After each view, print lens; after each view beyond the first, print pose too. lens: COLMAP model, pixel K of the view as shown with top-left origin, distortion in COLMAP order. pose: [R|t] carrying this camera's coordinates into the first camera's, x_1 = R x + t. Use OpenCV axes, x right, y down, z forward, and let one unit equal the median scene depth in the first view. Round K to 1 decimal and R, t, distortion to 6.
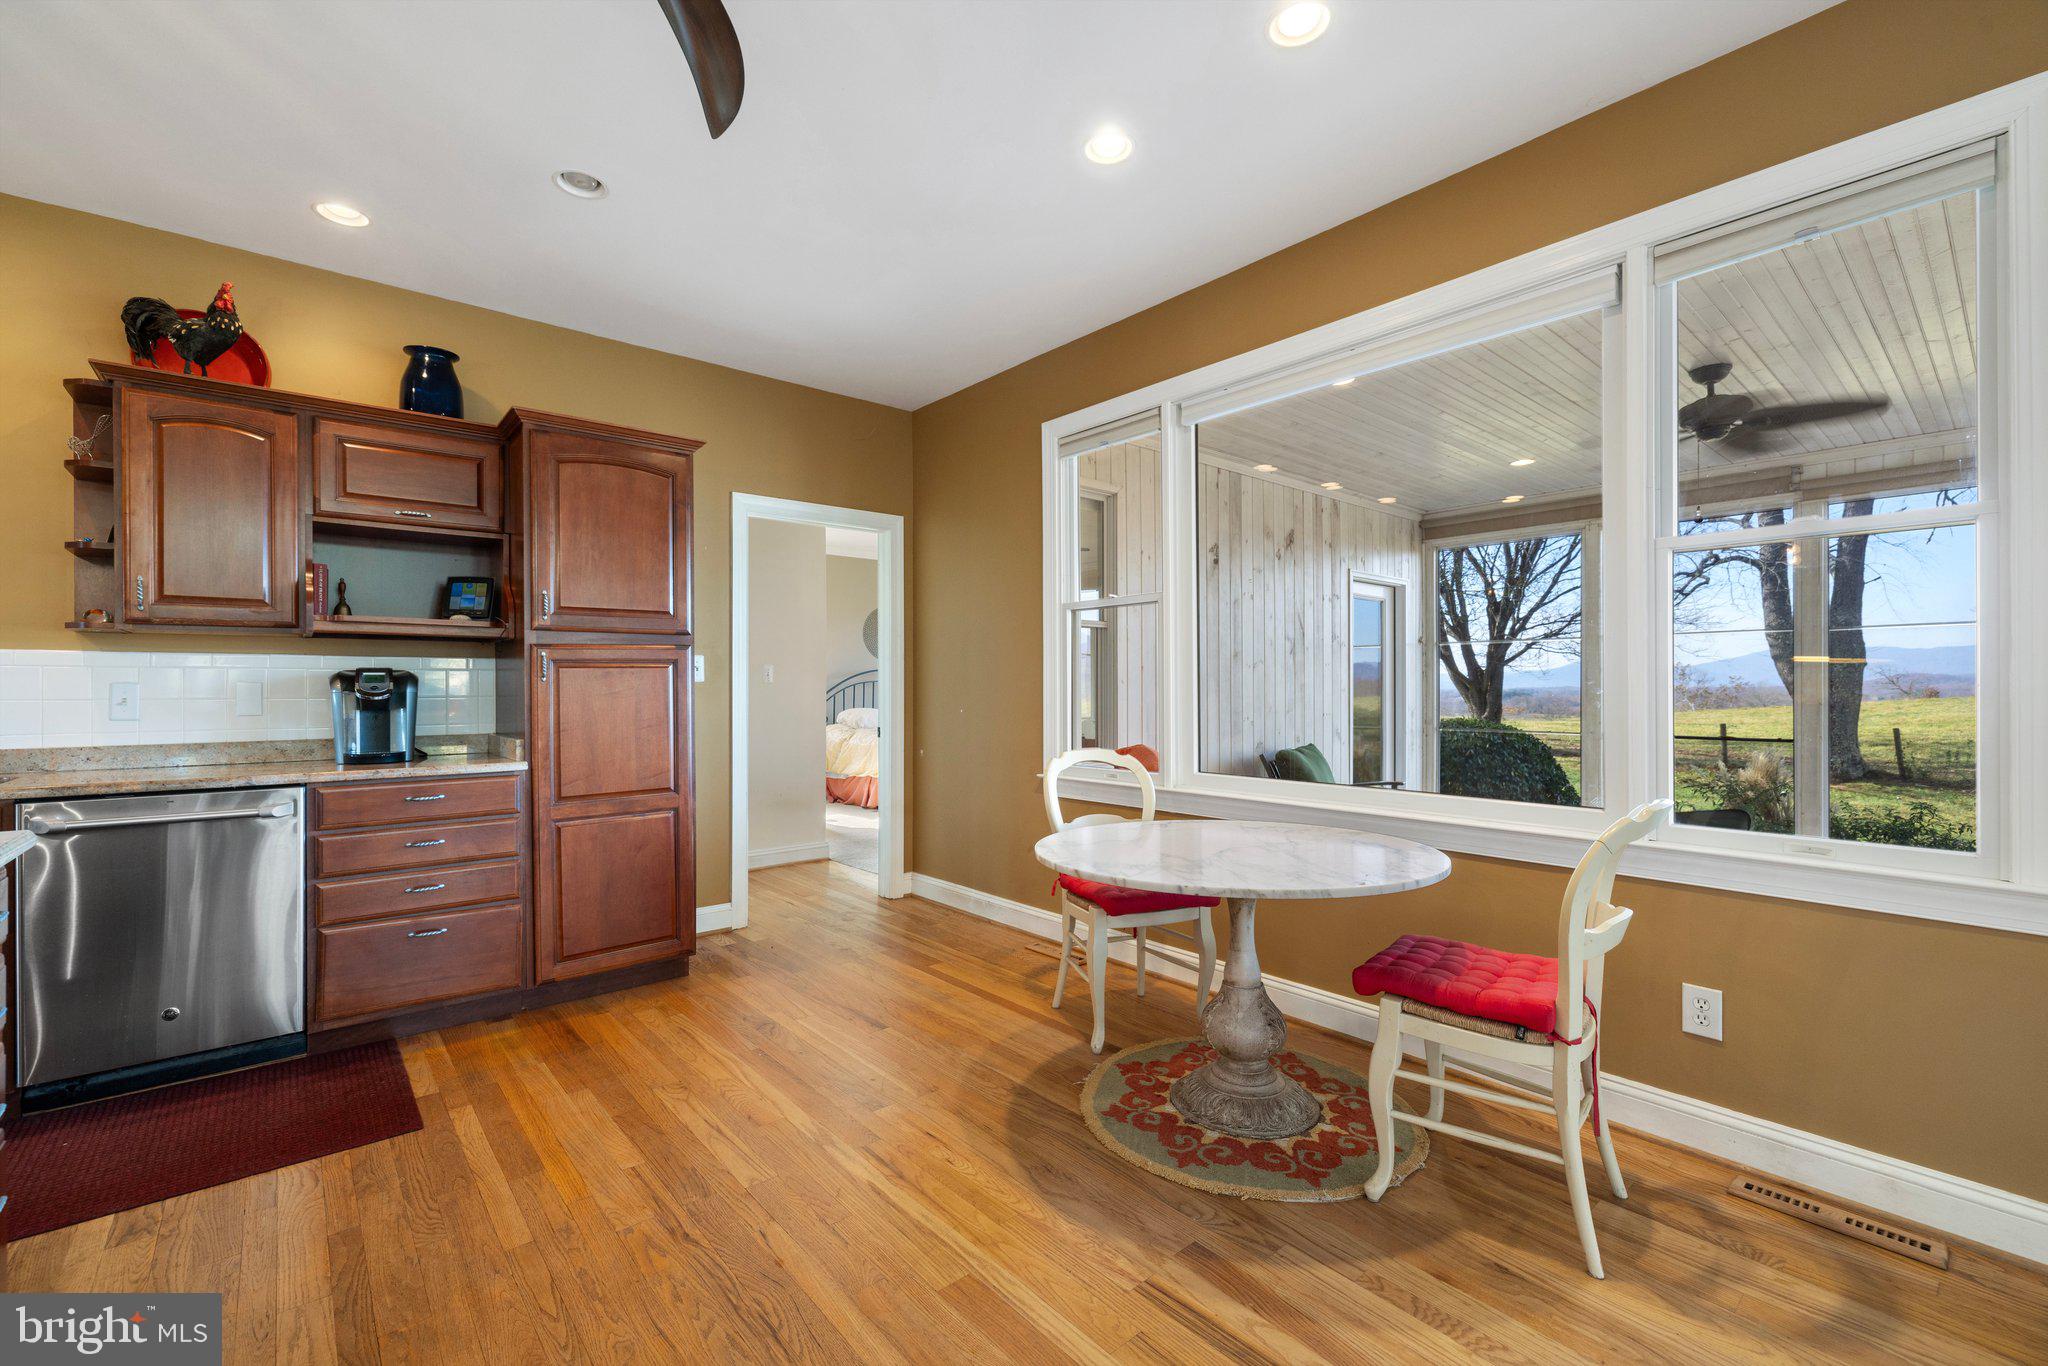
lens RADIAL K [[859.6, 0, 999.4], [0, 859.6, 686.9], [0, 0, 1]] dist [0.002002, 0.000261]
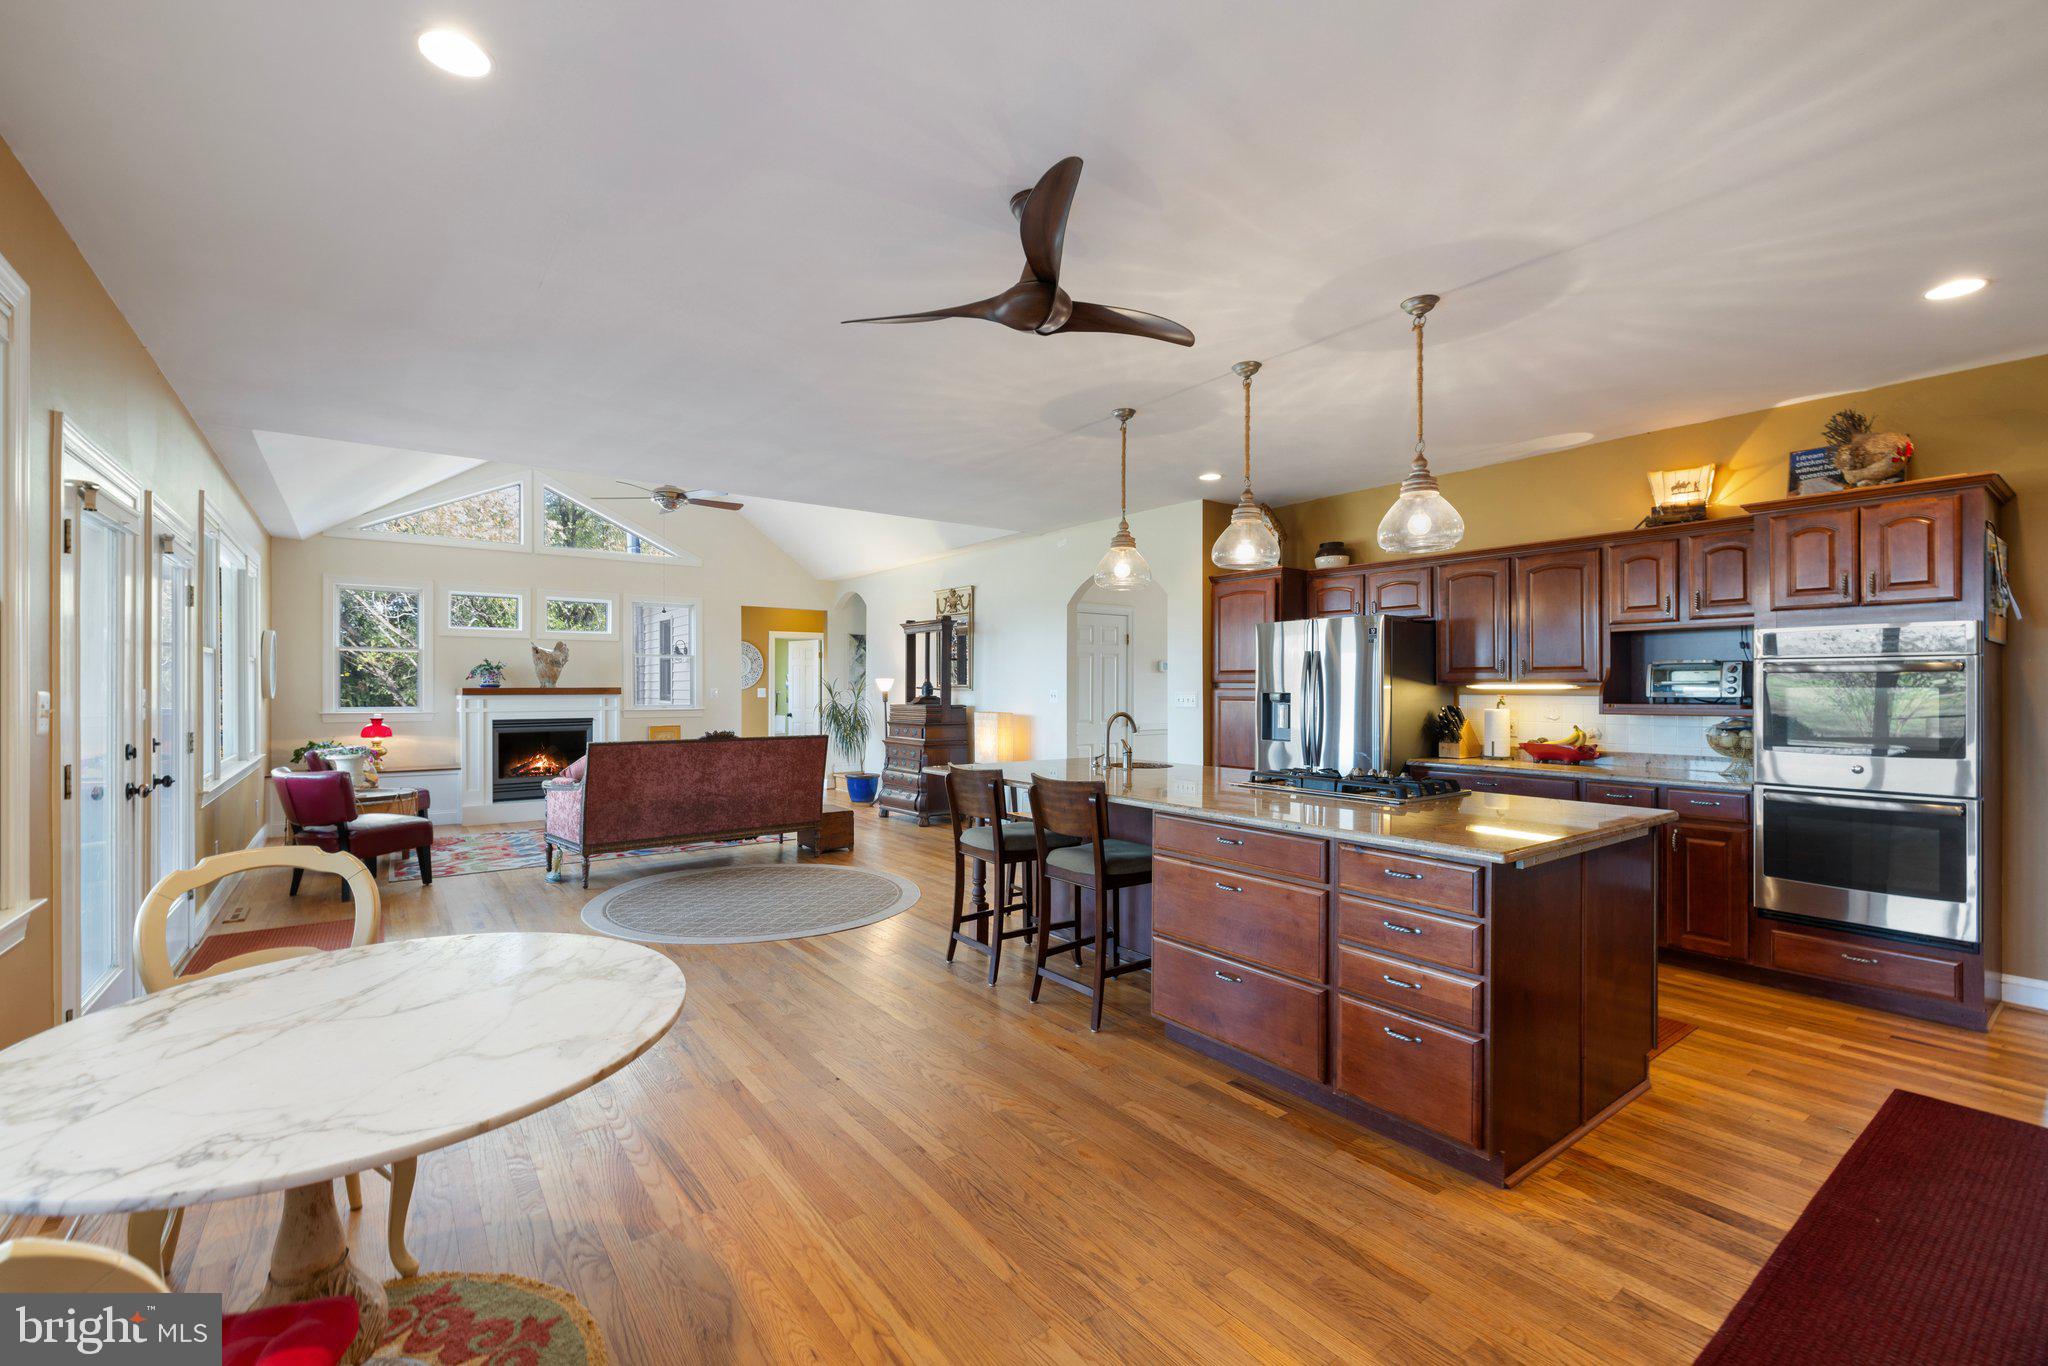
lens RADIAL K [[859.6, 0, 999.4], [0, 859.6, 686.9], [0, 0, 1]] dist [0.002002, 0.000261]
pose [[-0.997827, 0.000967, 0.065875, -0.189099], [0.000866, 0.999998, -0.001571, -0.051695], [-0.065877, -0.001510, -0.997827, 1.187560]]
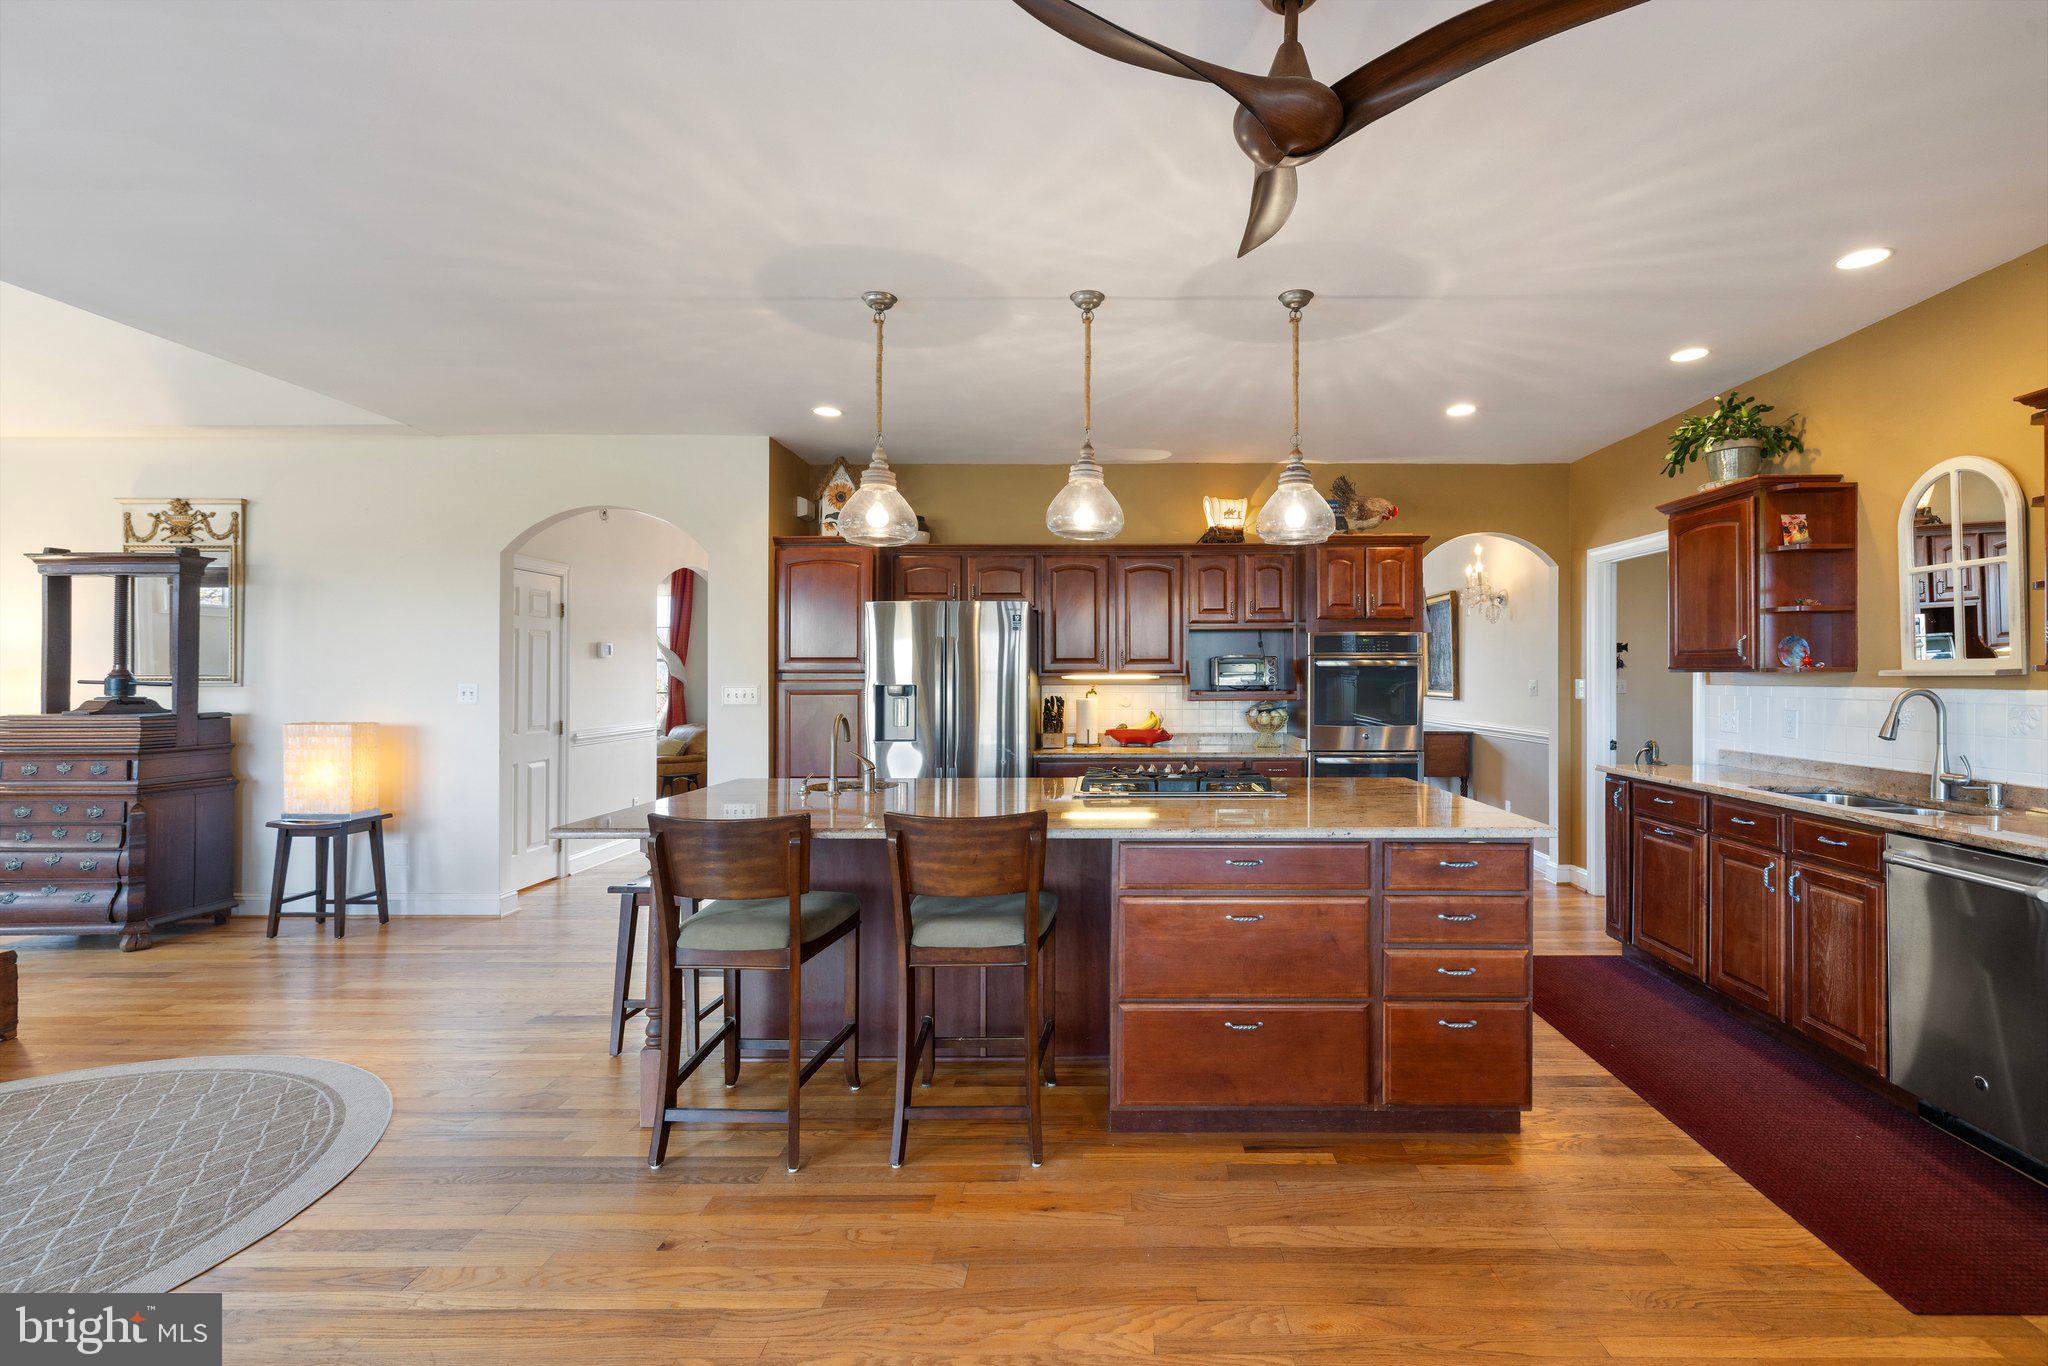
lens RADIAL K [[903.3, 0, 1107.8], [0, 903.3, 670.6], [0, 0, 1]] dist [0.000796, -0.000221]
pose [[-0.640012, -0.002160, -0.768362, 0.323629], [0.004606, 0.999967, -0.006648, -0.054422], [0.768351, -0.007794, -0.639981, 0.683166]]
